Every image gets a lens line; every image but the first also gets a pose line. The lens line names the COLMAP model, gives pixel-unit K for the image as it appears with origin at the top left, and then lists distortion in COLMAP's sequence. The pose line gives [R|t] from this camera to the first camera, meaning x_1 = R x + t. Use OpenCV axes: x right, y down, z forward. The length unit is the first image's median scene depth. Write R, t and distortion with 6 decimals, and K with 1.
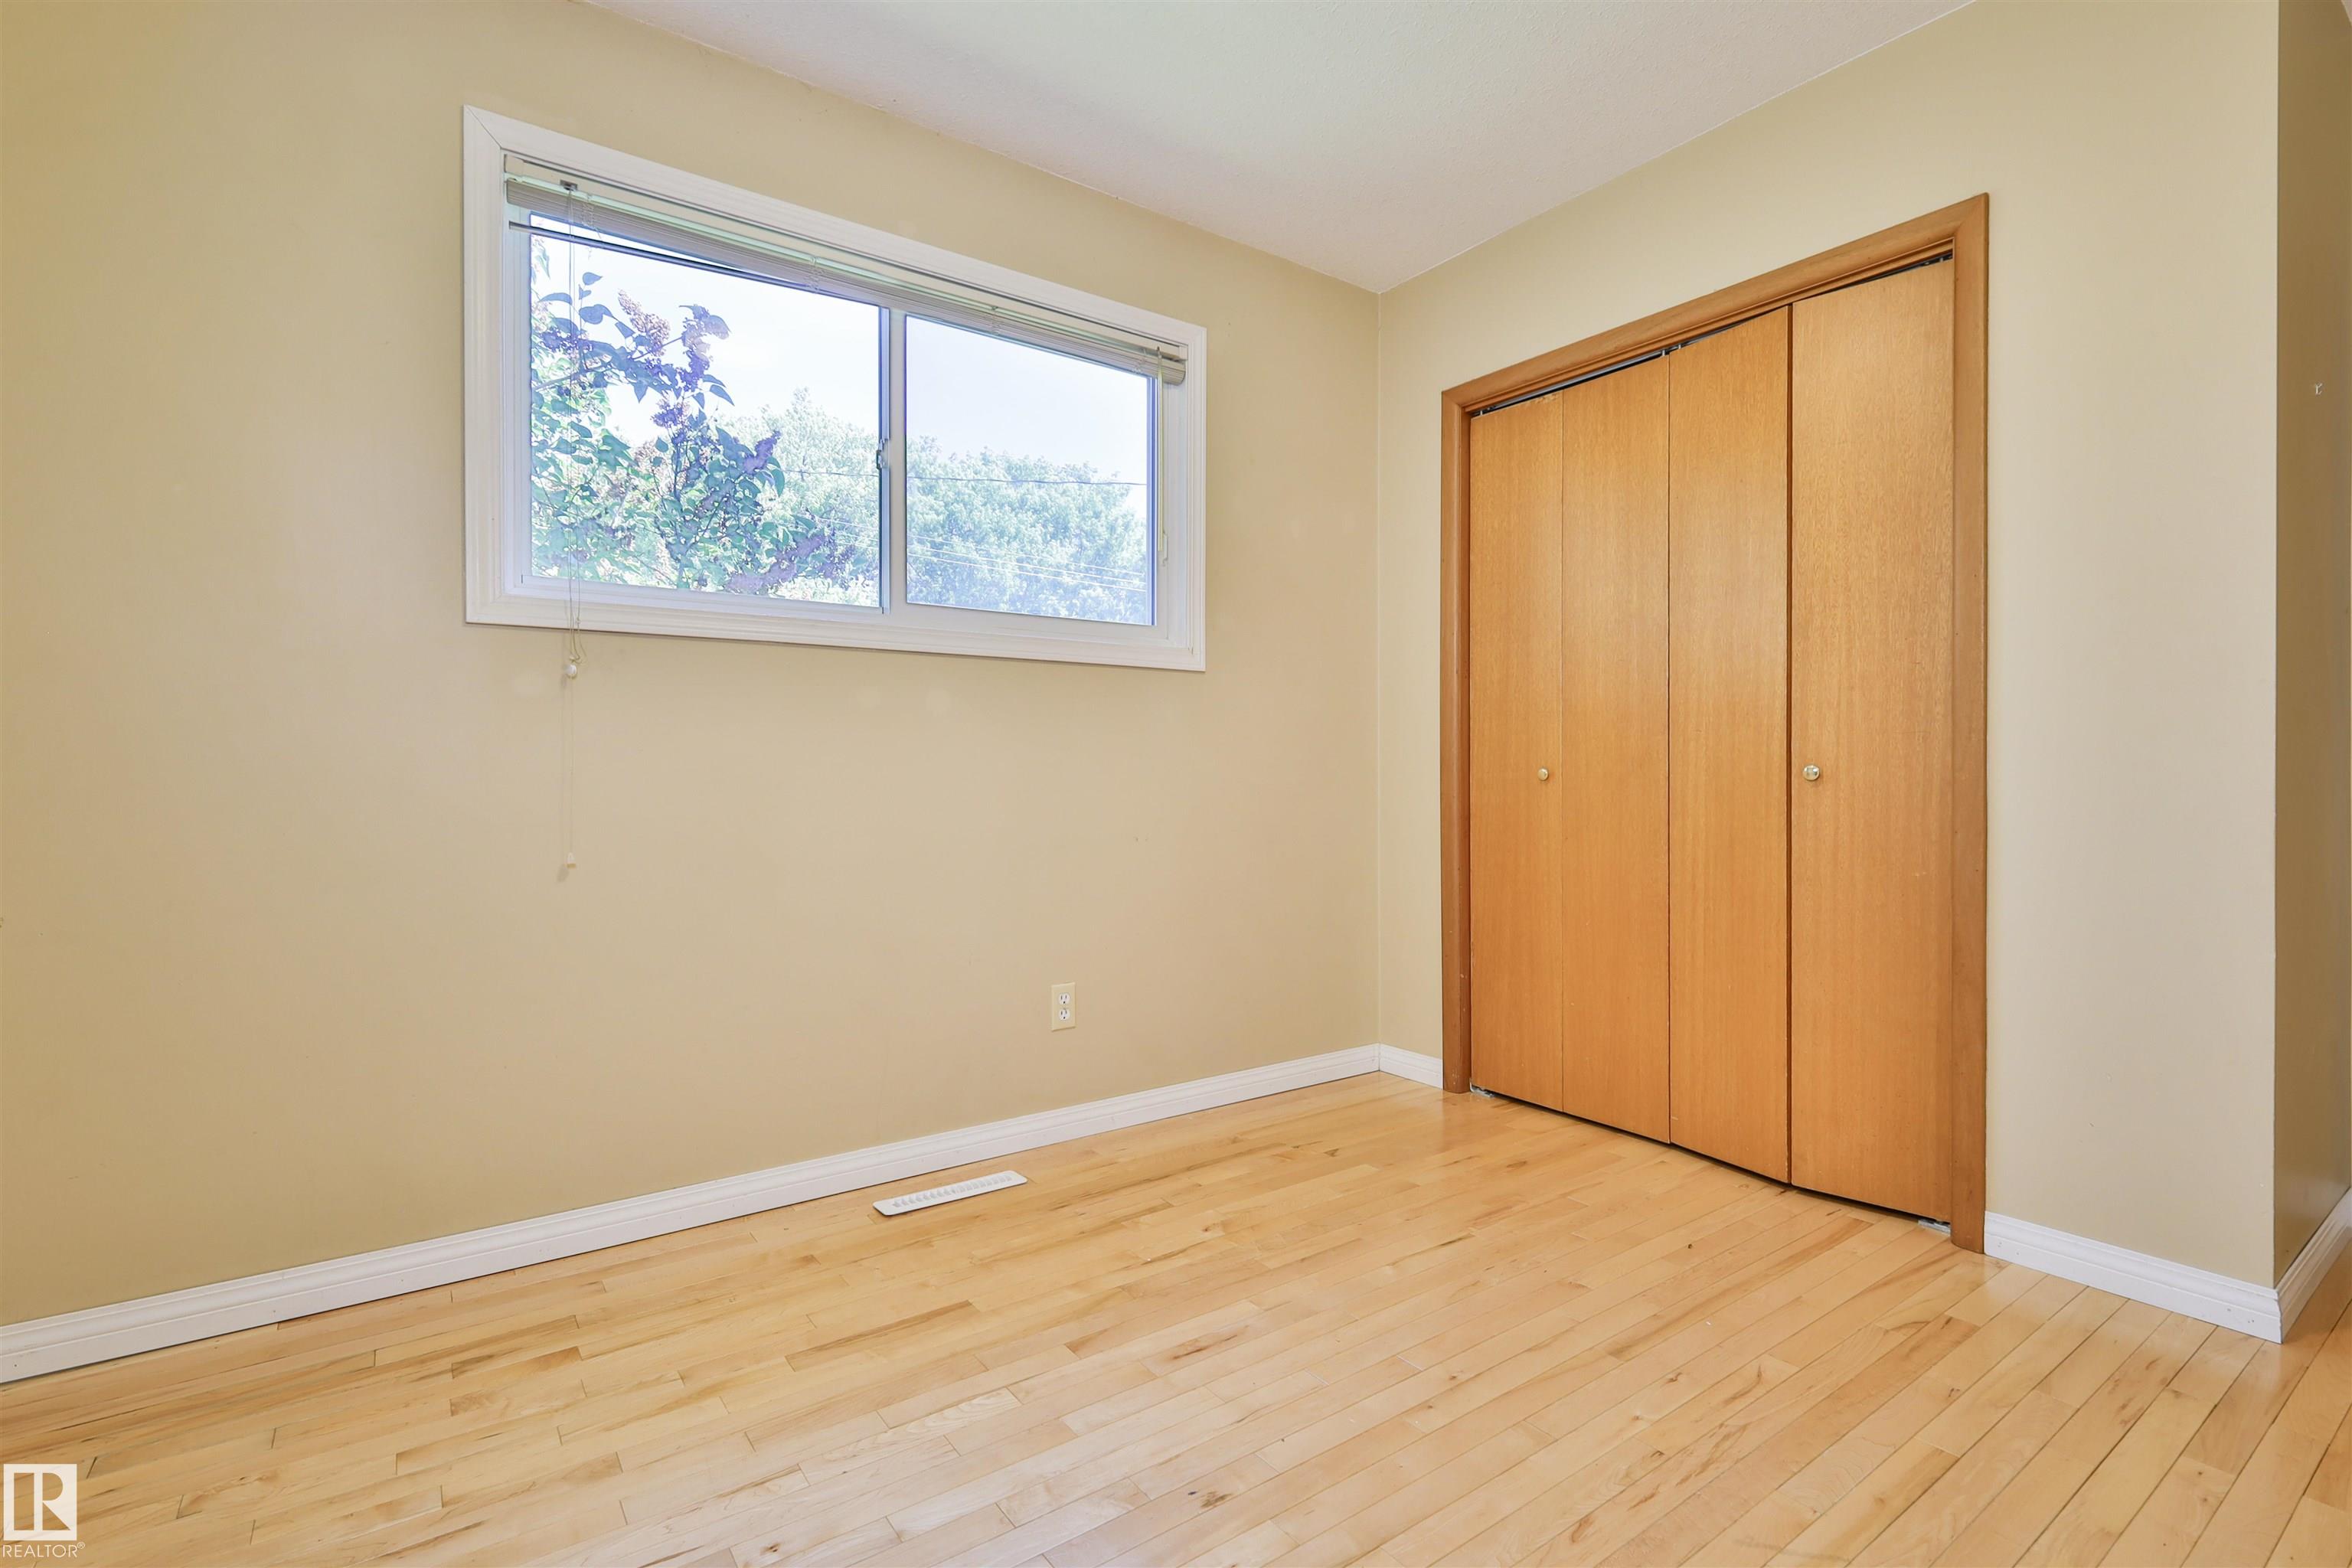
lens RADIAL K [[1110.3, 0, 1181.8], [0, 1110.3, 777.6], [0, 0, 1]] dist [0.003540, 0.000526]
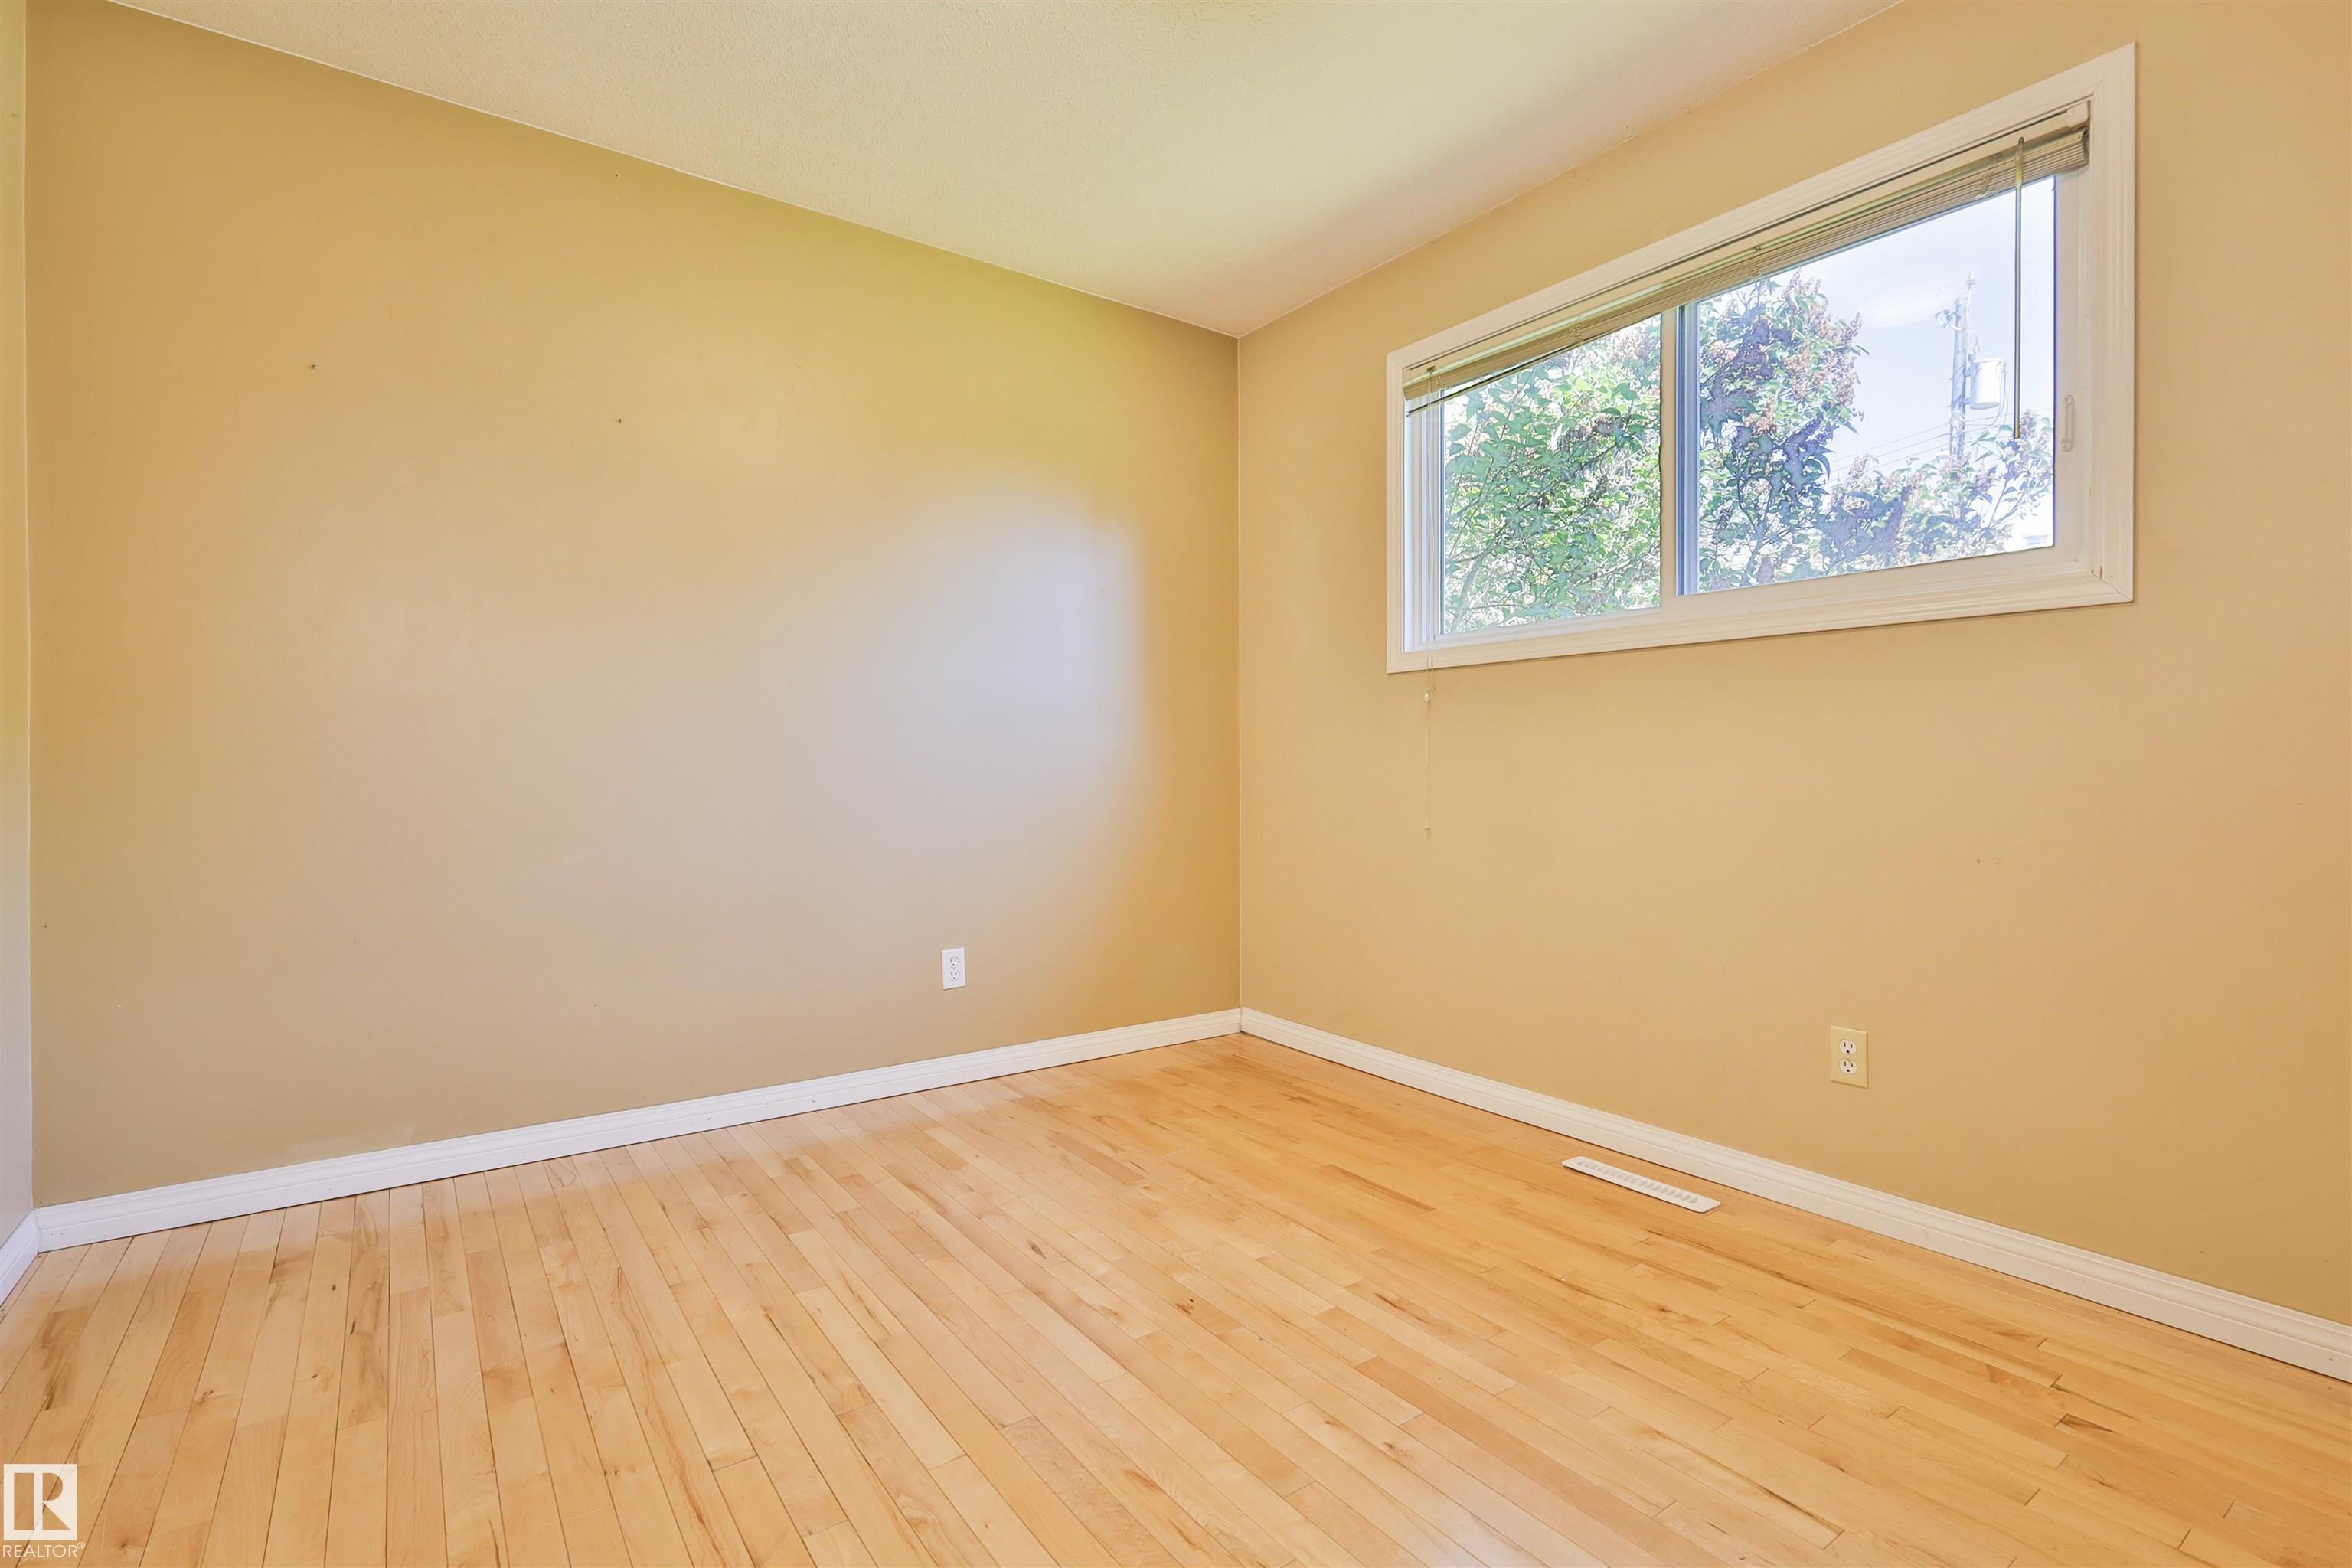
lens RADIAL K [[1110.3, 0, 1181.8], [0, 1110.3, 777.6], [0, 0, 1]] dist [0.003540, 0.000526]
pose [[-0.022072, 0.008276, -0.999722, 0.798276], [-0.007304, 0.999938, 0.008439, 0.000582], [0.999730, 0.007488, -0.022010, 0.600189]]
